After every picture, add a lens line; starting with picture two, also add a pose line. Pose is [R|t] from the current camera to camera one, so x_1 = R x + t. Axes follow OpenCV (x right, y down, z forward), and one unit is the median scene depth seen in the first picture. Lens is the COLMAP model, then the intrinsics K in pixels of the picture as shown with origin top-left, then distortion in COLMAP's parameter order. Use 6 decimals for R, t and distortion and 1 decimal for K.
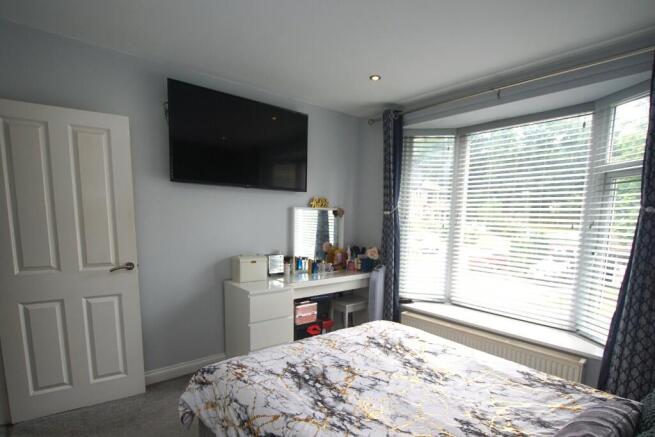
lens RADIAL K [[325.5, 0, 327.5], [0, 325.5, 218.5], [0, 0, 1]] dist [-0.001462, -0.000262]
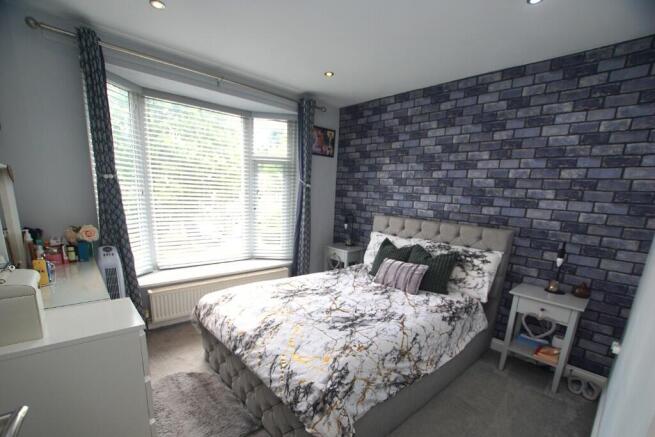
lens RADIAL K [[296.0, 0, 327.5], [0, 296.0, 218.5], [0, 0, 1]] dist [-0.003146, -0.000226]
pose [[-0.019702, -0.109135, 0.993832, -0.677135], [-0.040831, 0.993283, 0.108265, -0.020883], [-0.998972, -0.038446, -0.024026, 0.659335]]
